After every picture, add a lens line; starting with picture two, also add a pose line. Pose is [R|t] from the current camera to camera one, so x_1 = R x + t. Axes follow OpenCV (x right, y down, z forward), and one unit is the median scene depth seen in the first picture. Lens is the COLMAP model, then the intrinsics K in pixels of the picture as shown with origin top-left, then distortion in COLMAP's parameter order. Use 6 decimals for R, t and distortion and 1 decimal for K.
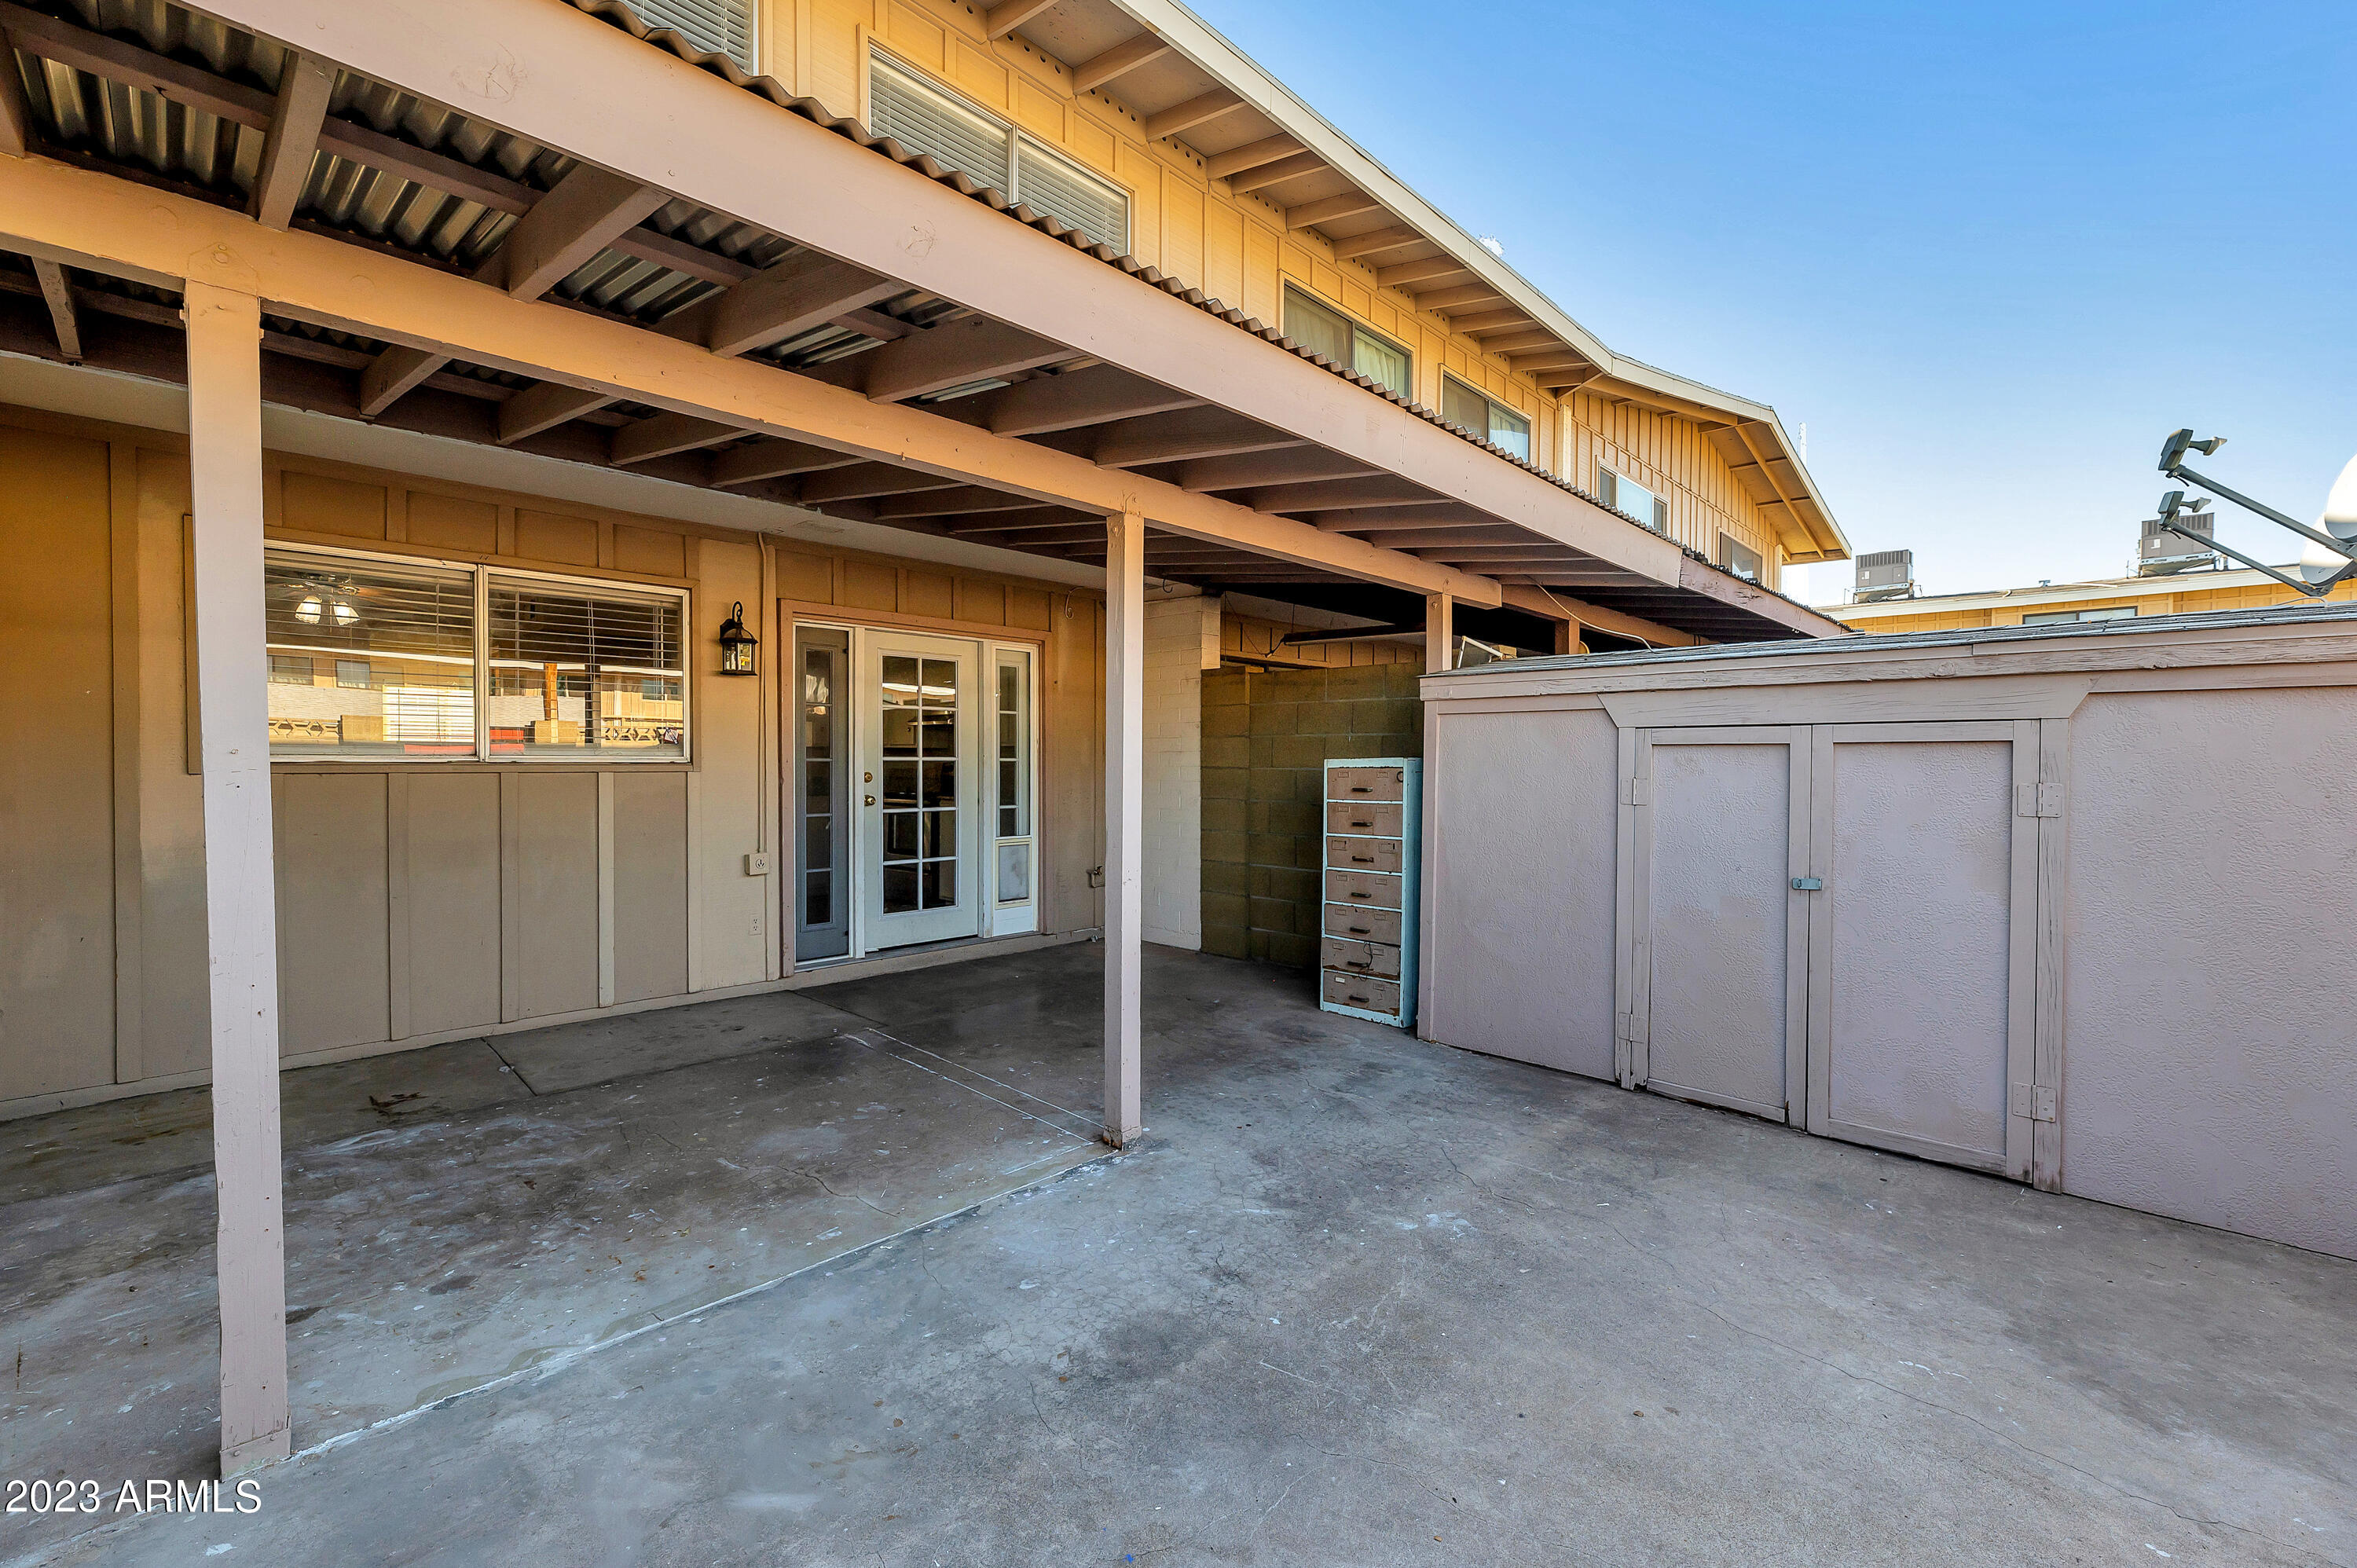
lens RADIAL K [[978.1, 0, 1170.3], [0, 978.1, 777.2], [0, 0, 1]] dist [0.000507, 0.000349]
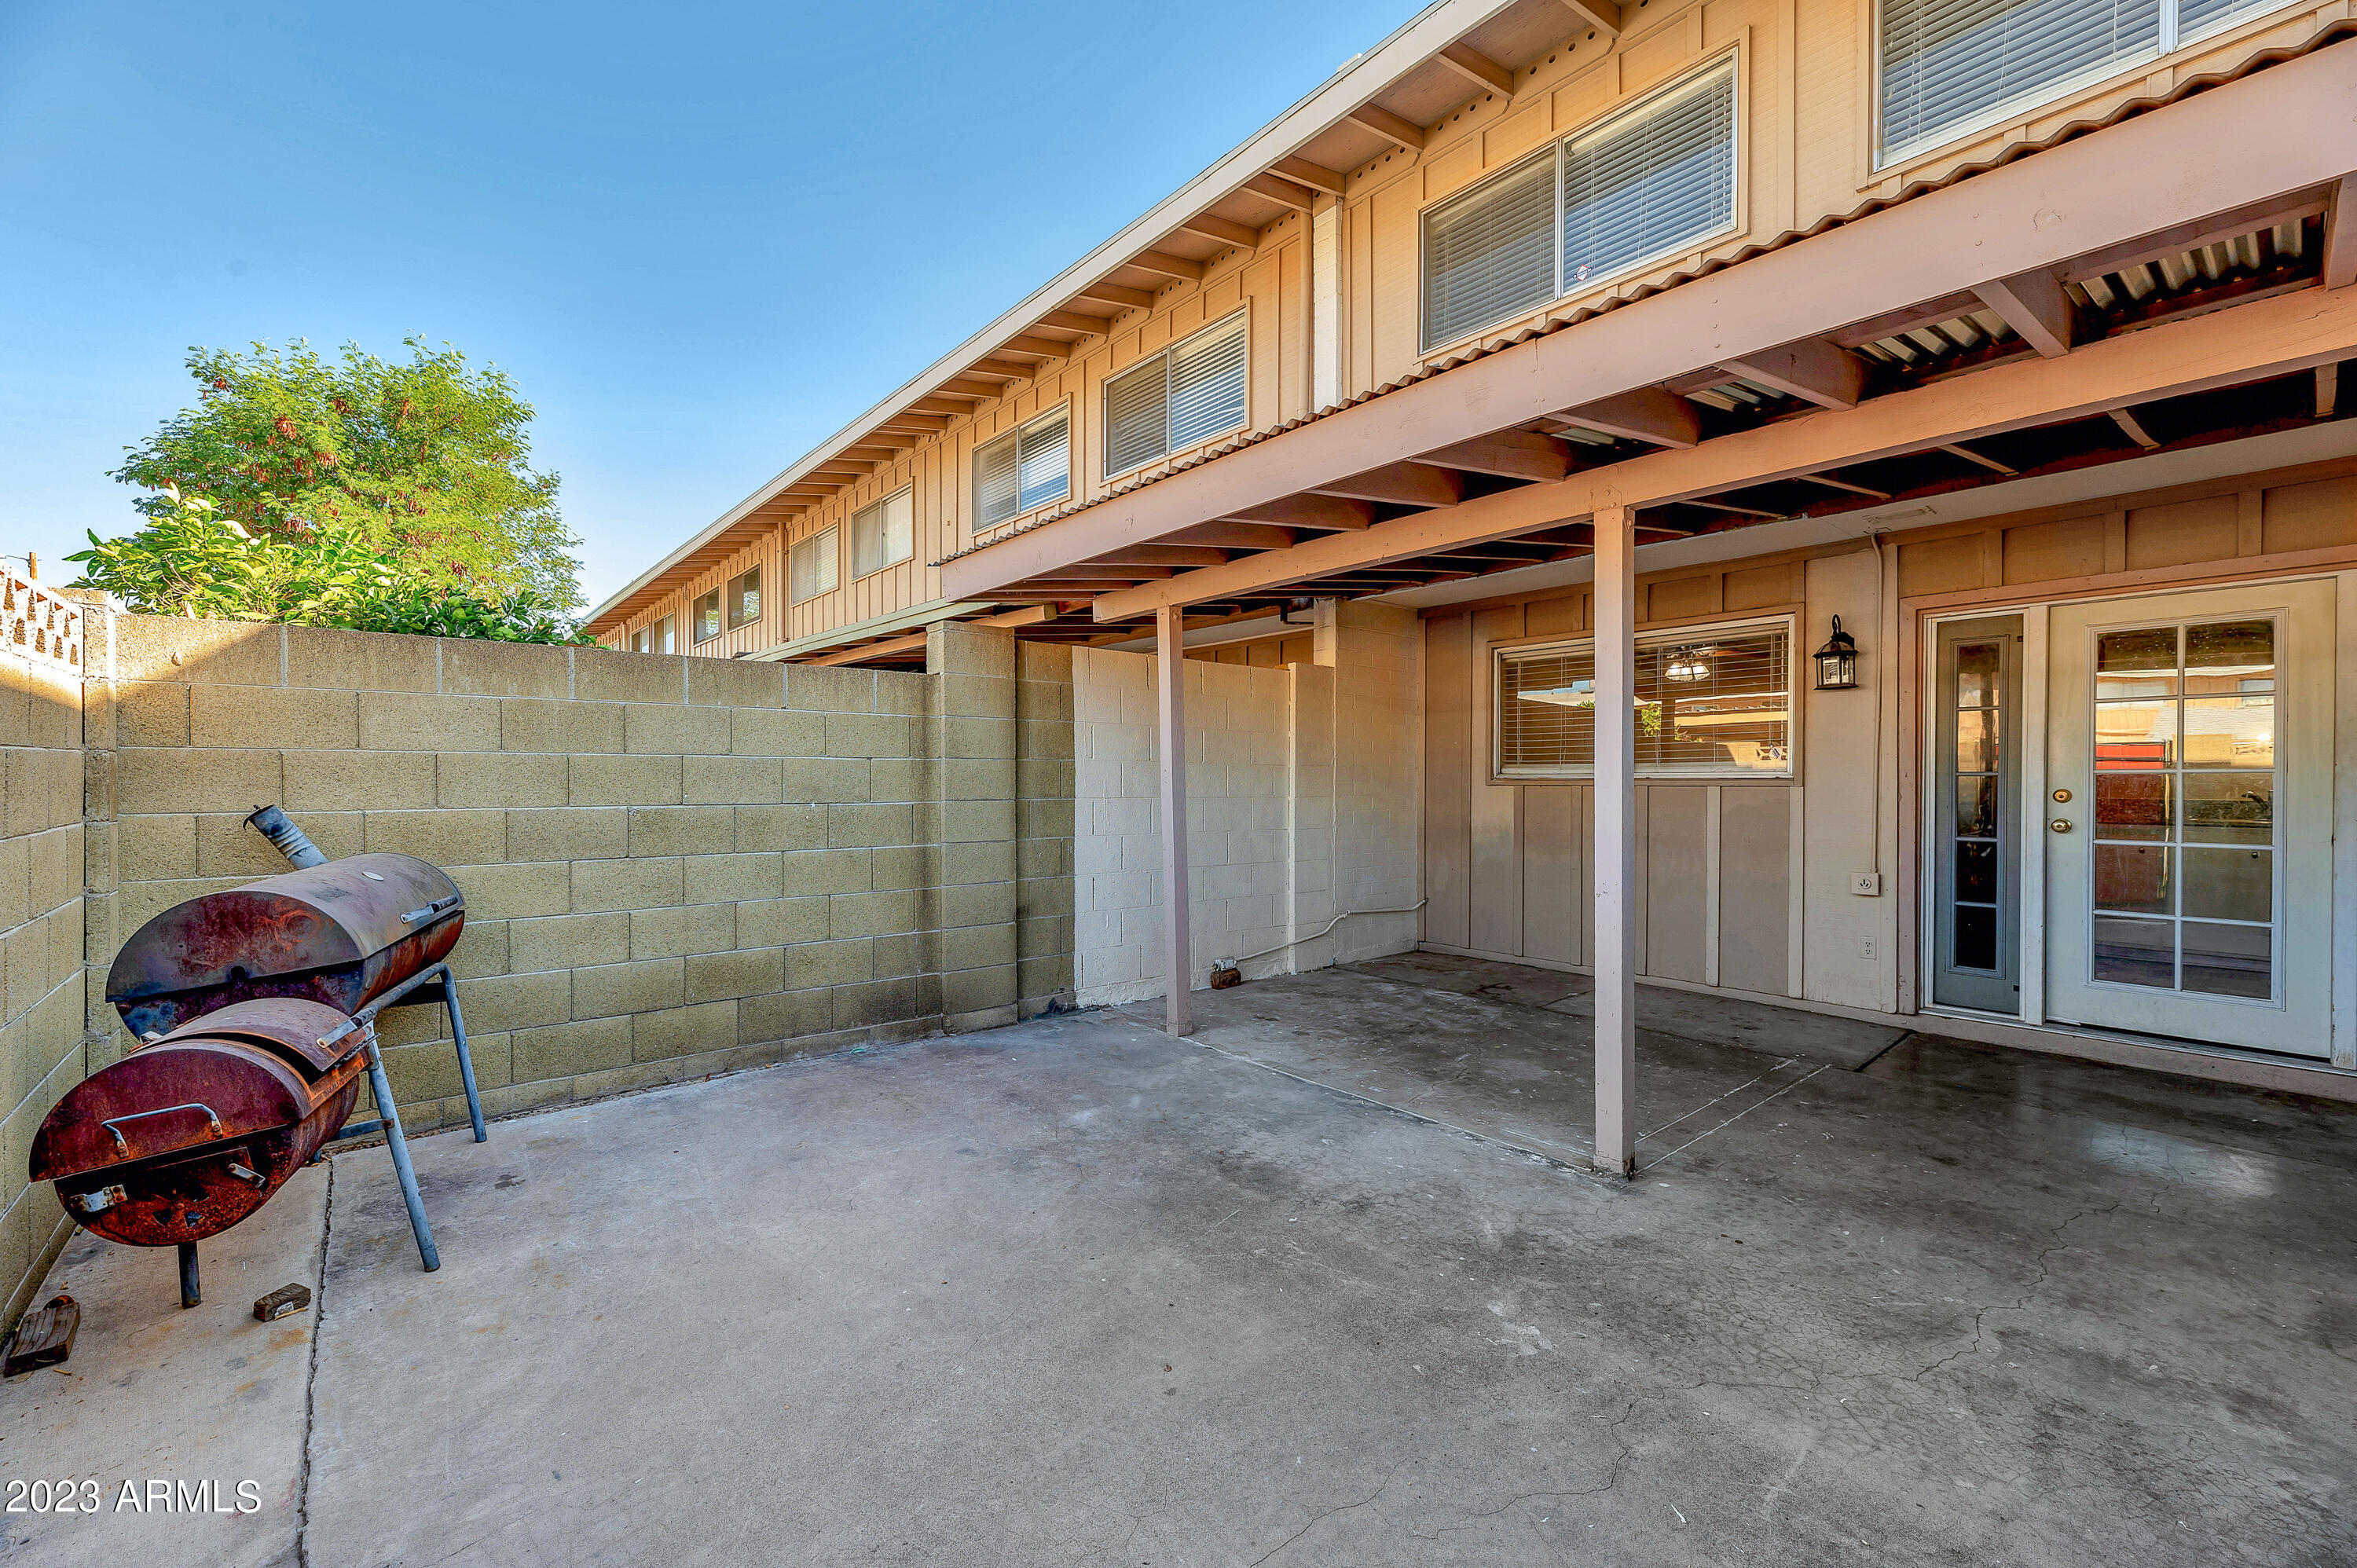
lens RADIAL K [[978.1, 0, 1170.3], [0, 978.1, 777.2], [0, 0, 1]] dist [0.000507, 0.000349]
pose [[-0.099413, -0.009890, -0.994997, 1.021212], [-0.020232, 0.999764, -0.007916, 0.010664], [0.994841, 0.019343, -0.099590, 0.725359]]
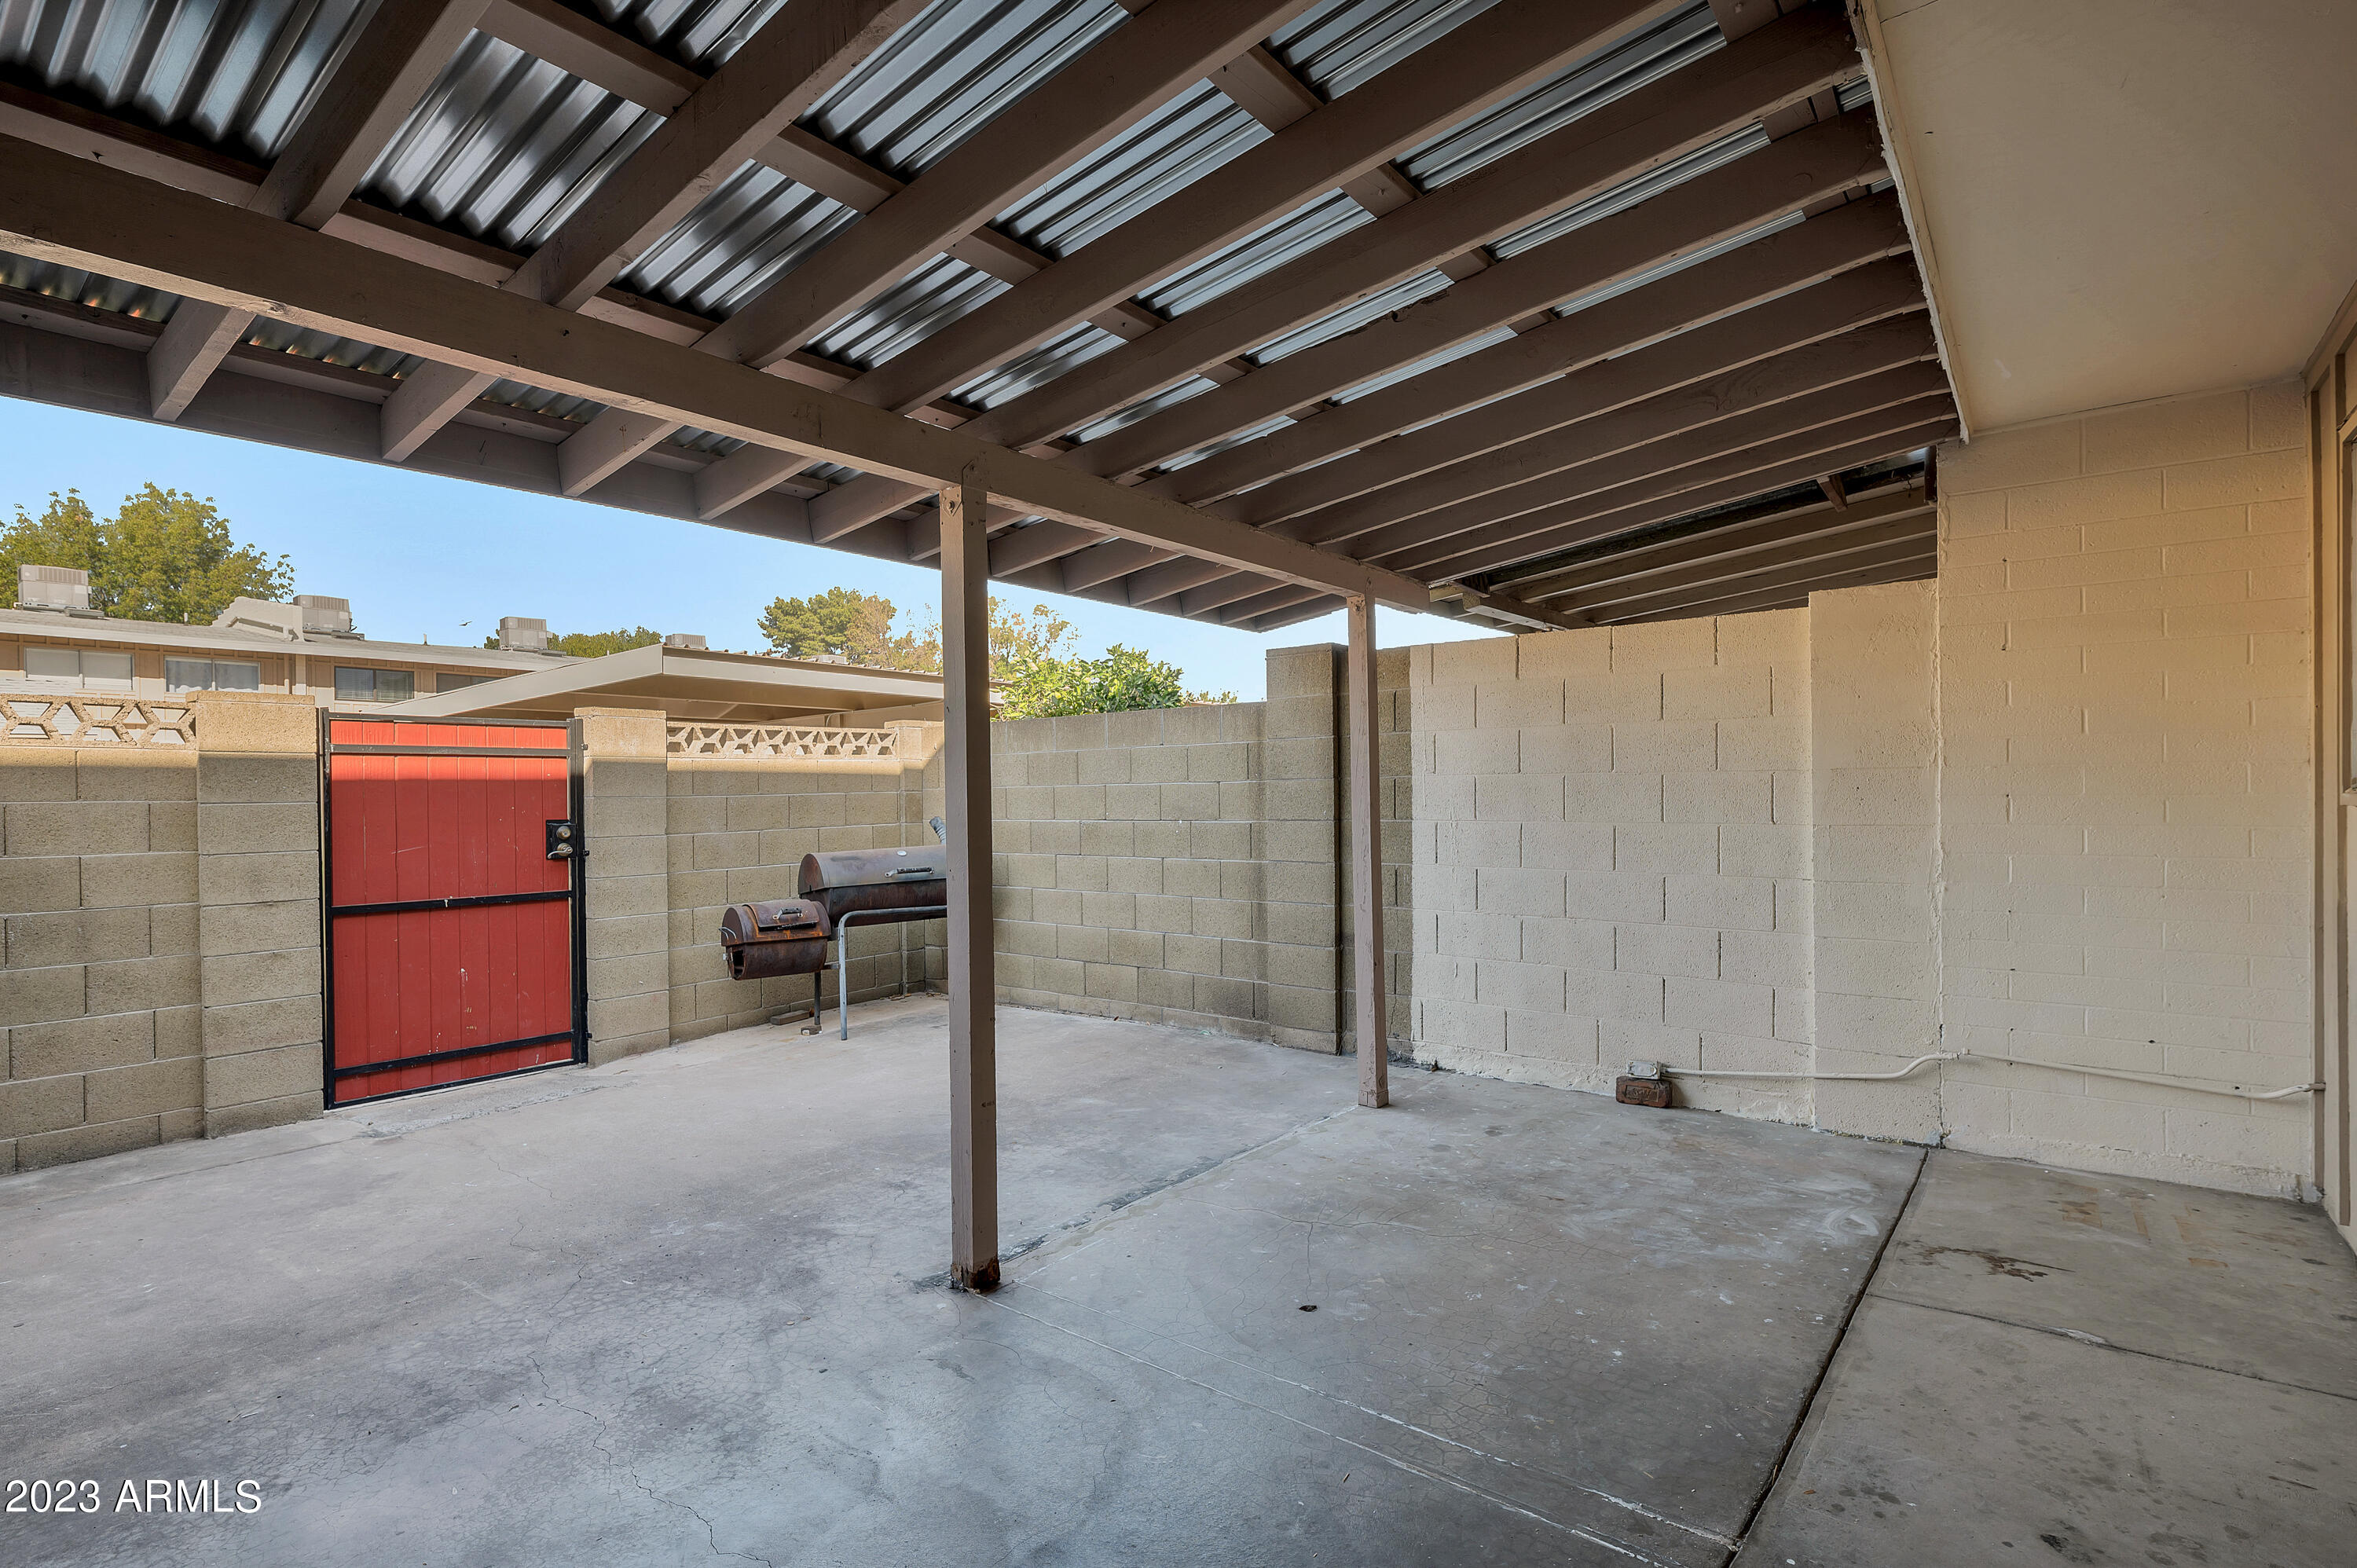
lens RADIAL K [[1149.3, 0, 1130.8], [0, 1149.3, 789.6], [0, 0, 1]] dist [-0.001721, -0.000665]
pose [[-0.997566, 0.007836, -0.069288, -0.122712], [0.006903, 0.999882, 0.013697, -0.034827], [0.069387, 0.013185, -0.997503, 2.099814]]
